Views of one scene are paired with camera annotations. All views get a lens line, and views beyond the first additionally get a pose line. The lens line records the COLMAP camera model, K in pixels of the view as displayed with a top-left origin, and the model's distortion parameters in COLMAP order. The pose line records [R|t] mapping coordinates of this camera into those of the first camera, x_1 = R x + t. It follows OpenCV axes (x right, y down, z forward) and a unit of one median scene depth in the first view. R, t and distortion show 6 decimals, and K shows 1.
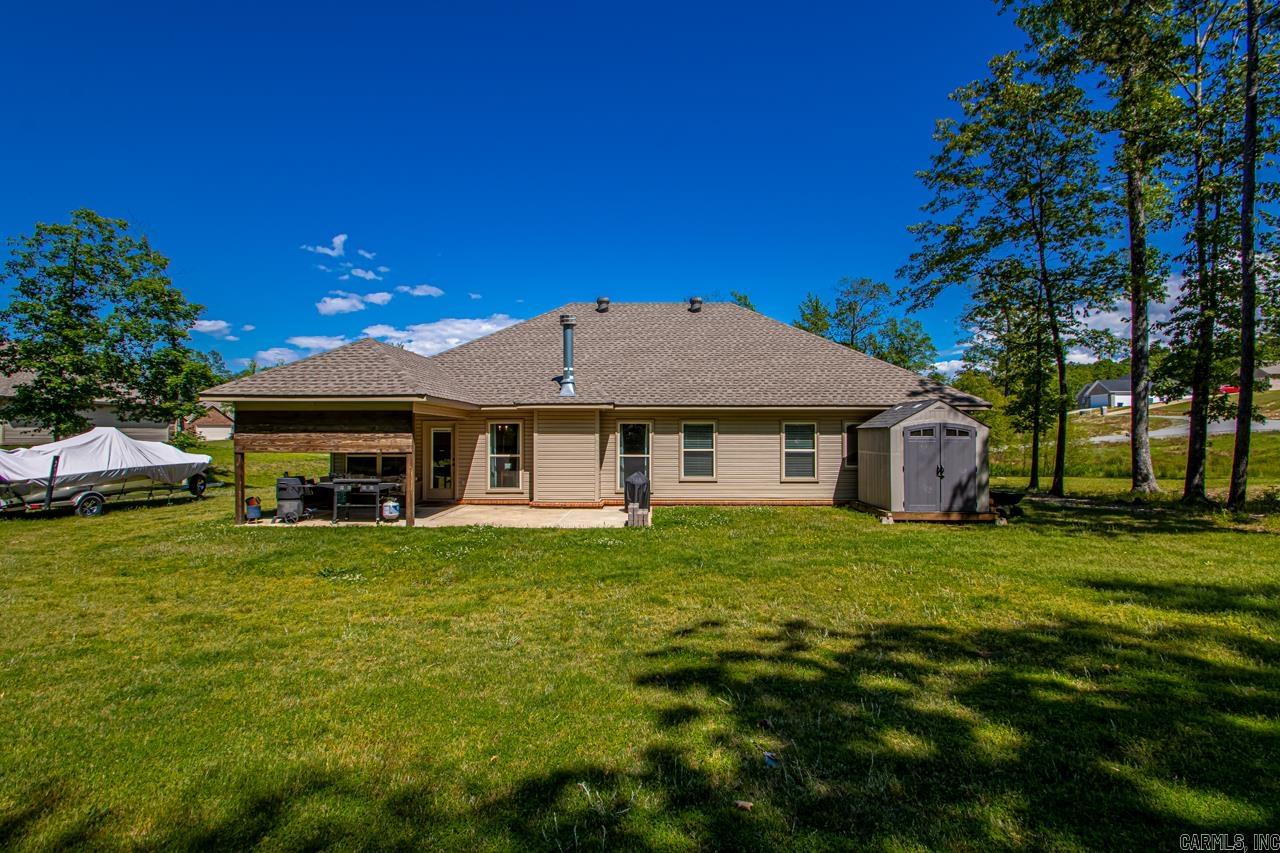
lens RADIAL K [[592.5, 0, 643.4], [0, 592.5, 430.8], [0, 0, 1]] dist [0.048349, -0.024930]
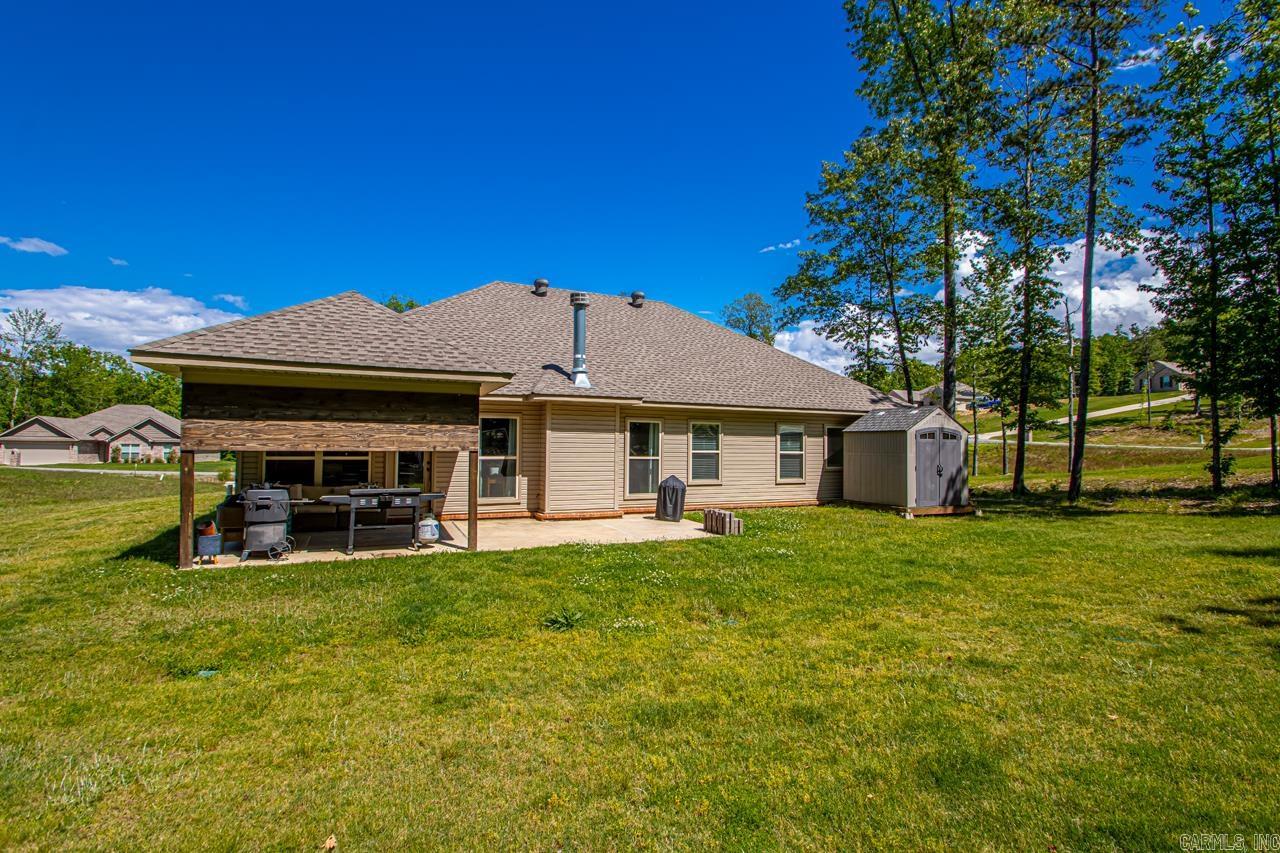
lens RADIAL K [[592.5, 0, 643.4], [0, 592.5, 430.8], [0, 0, 1]] dist [0.048349, -0.024930]
pose [[0.898513, 0.019013, 0.438535, -0.418810], [-0.013559, 0.999787, -0.015565, 0.015389], [-0.438738, 0.008039, 0.898579, 0.192801]]
